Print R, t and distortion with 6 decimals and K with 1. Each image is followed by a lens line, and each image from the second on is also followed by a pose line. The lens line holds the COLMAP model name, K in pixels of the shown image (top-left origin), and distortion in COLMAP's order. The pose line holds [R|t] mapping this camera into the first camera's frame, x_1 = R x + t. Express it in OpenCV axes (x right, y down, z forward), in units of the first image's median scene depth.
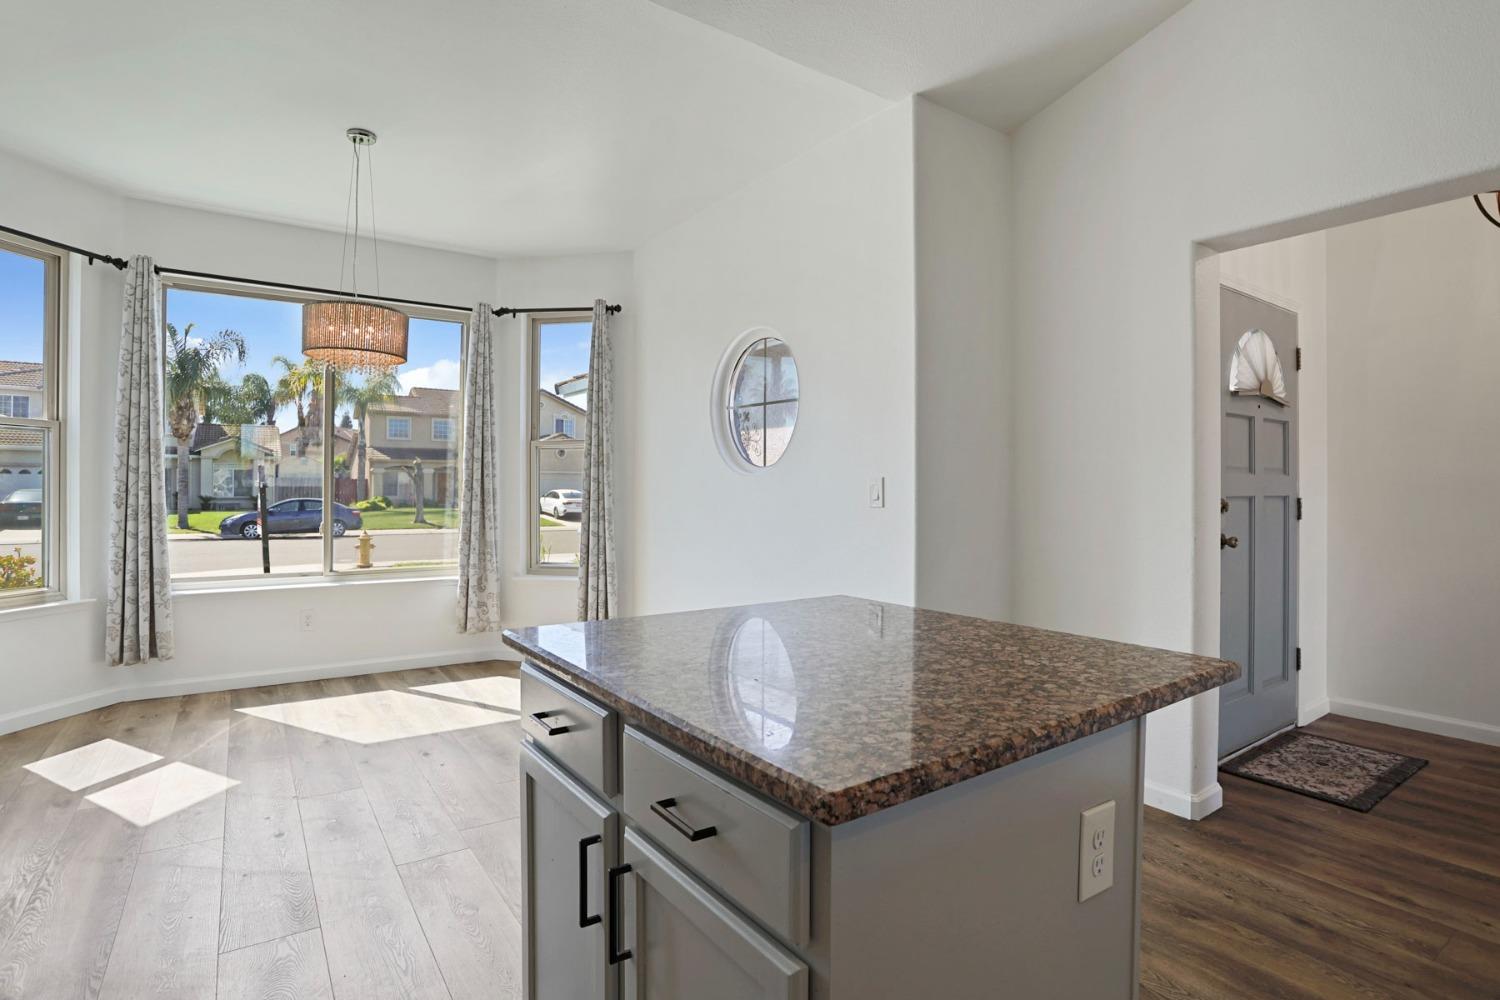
lens RADIAL K [[745.3, 0, 766.5], [0, 745.3, 490.3], [0, 0, 1]] dist [-0.073236, 0.030437]
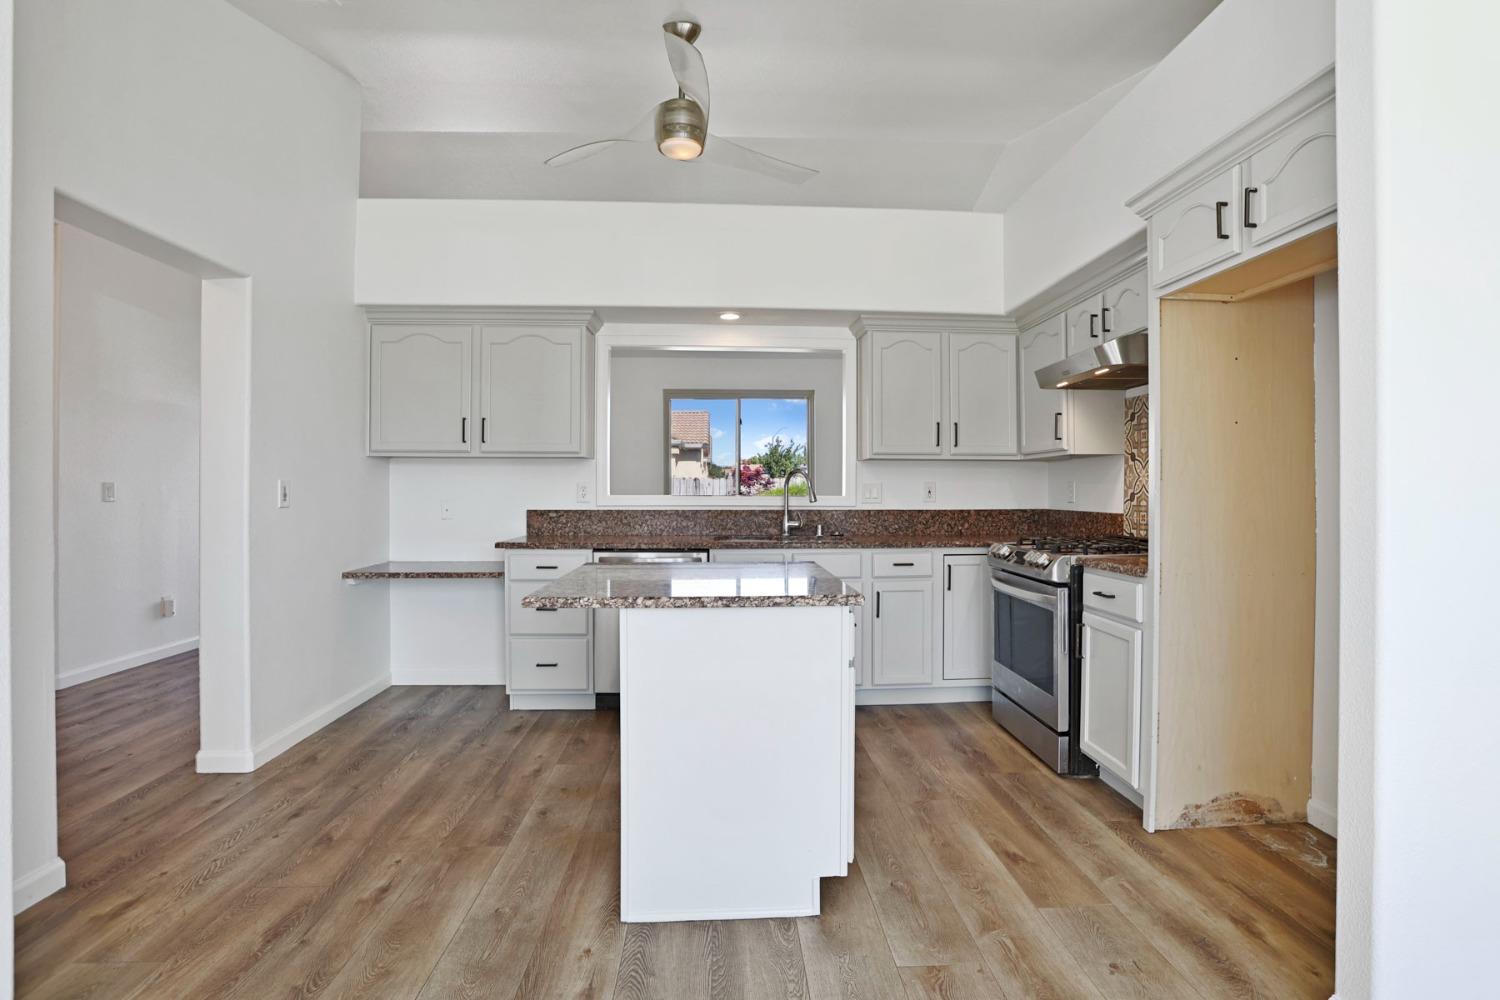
lens RADIAL K [[745.3, 0, 766.5], [0, 745.3, 490.3], [0, 0, 1]] dist [-0.073236, 0.030437]
pose [[-0.851160, -0.003340, 0.524895, -0.280891], [-0.001258, 0.999990, 0.004325, -0.002456], [-0.524904, 0.003021, -0.851156, 0.678202]]
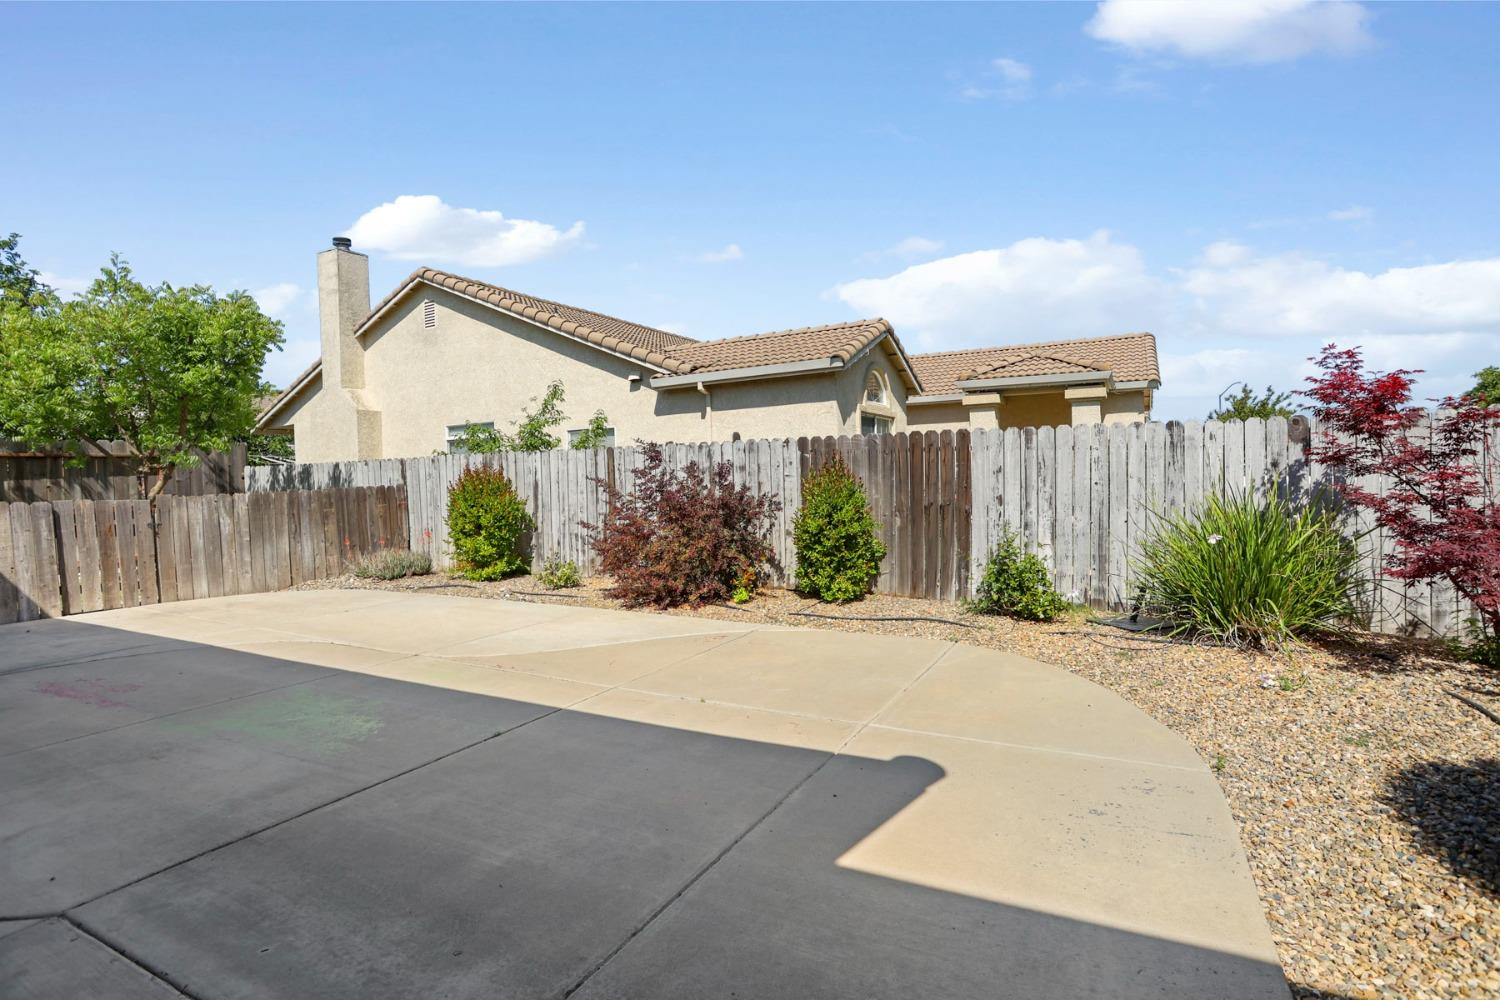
lens RADIAL K [[745.3, 0, 766.5], [0, 745.3, 490.3], [0, 0, 1]] dist [-0.073236, 0.030437]
pose [[-0.464448, -0.005644, 0.885582, 0.975662], [0.029145, 0.999341, 0.021655, 0.027755], [-0.885121, 0.035868, -0.463978, -0.861200]]
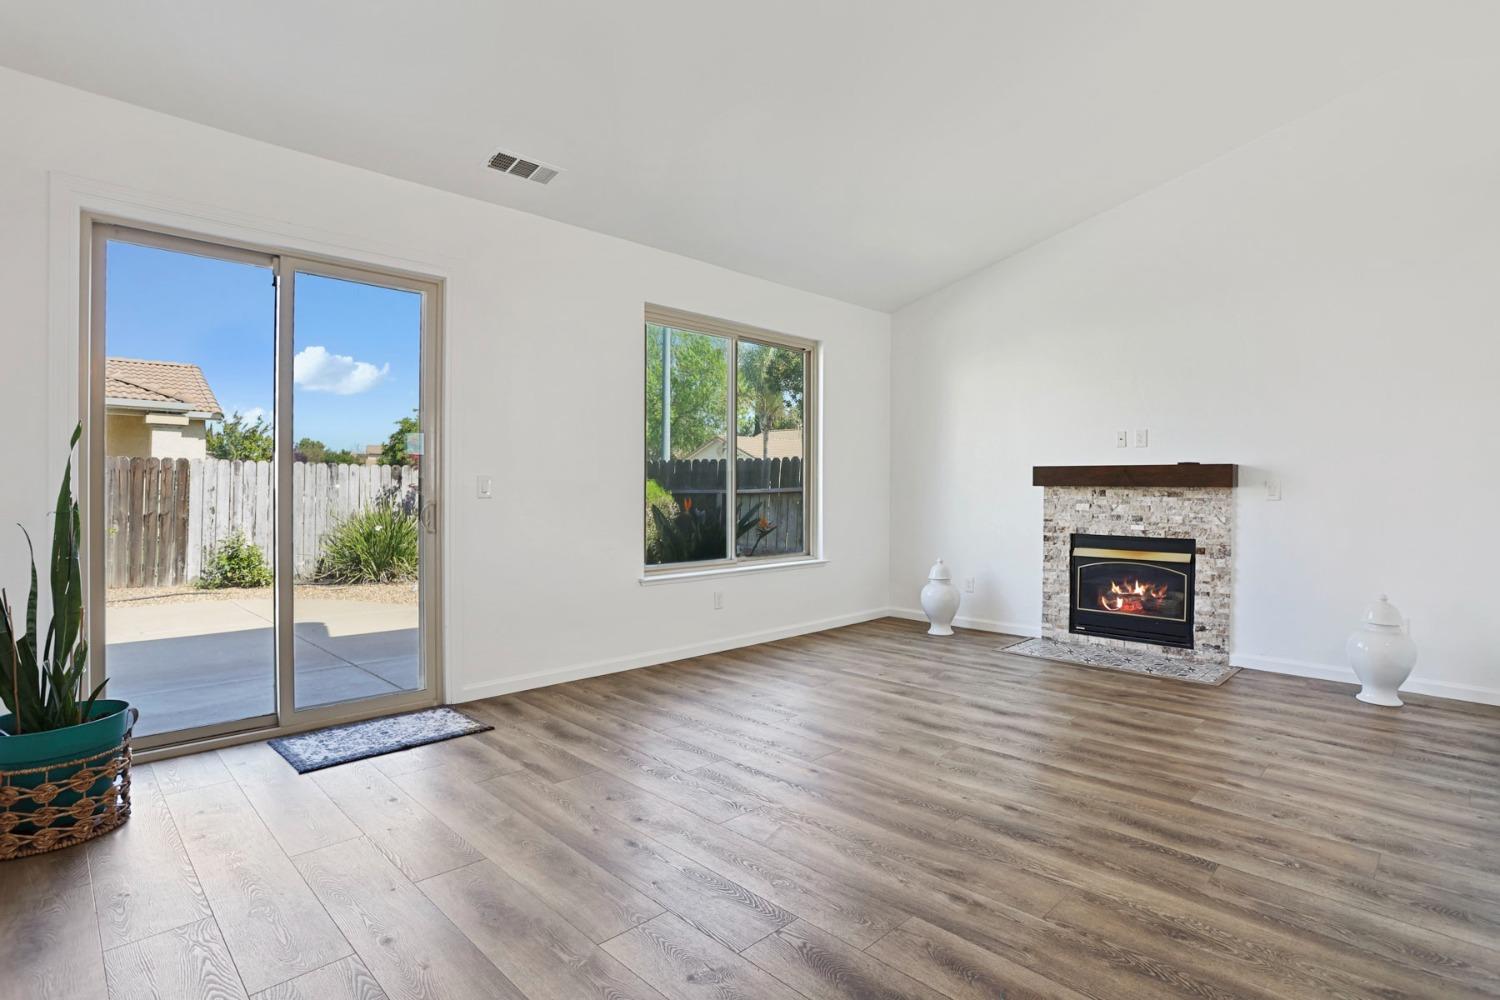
lens RADIAL K [[745.3, 0, 766.5], [0, 745.3, 490.3], [0, 0, 1]] dist [-0.073236, 0.030437]
pose [[-0.983506, -0.011244, -0.180524, 0.898776], [-0.012713, 0.999895, 0.006982, 0.003622], [0.180427, 0.009162, -0.983546, 0.279112]]
